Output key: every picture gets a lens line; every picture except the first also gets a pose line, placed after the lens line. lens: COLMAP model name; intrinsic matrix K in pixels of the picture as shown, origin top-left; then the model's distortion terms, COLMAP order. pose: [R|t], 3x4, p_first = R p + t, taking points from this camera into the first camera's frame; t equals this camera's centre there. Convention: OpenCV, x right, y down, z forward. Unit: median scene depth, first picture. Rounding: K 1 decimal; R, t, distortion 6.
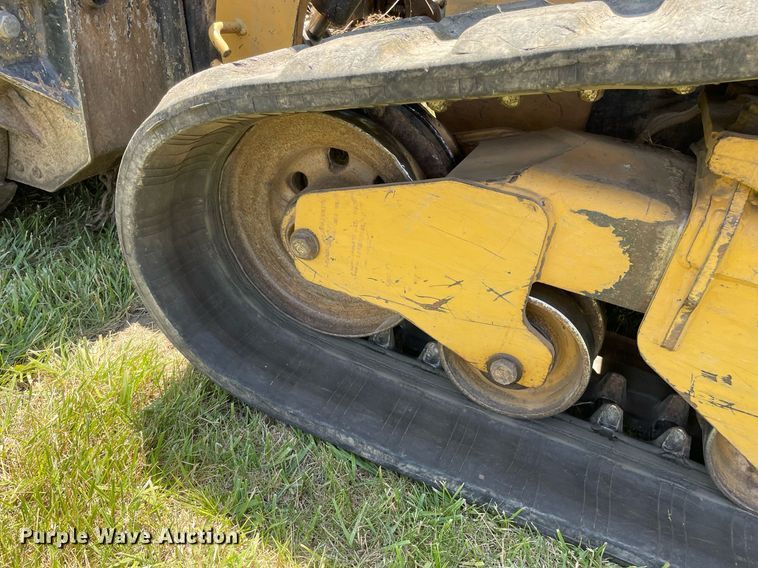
lens RADIAL K [[577.6, 0, 373.9], [0, 577.6, 279.6], [0, 0, 1]] dist [0.081149, -0.108015]
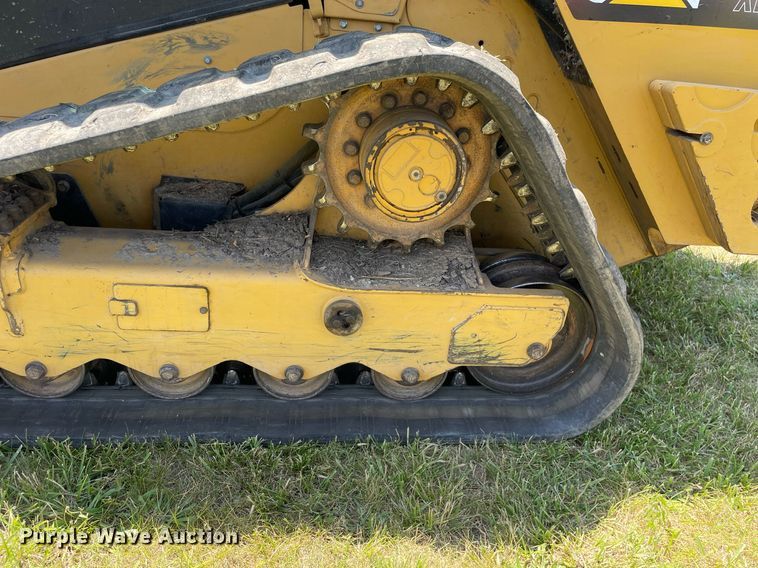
lens RADIAL K [[577.6, 0, 385.8], [0, 577.6, 280.7], [0, 0, 1]] dist [0.081149, -0.108015]
pose [[0.873123, -0.257747, 0.413791, 0.965723], [0.273831, 0.961546, 0.021140, 0.301668], [-0.403328, 0.094851, 0.910126, -1.311525]]
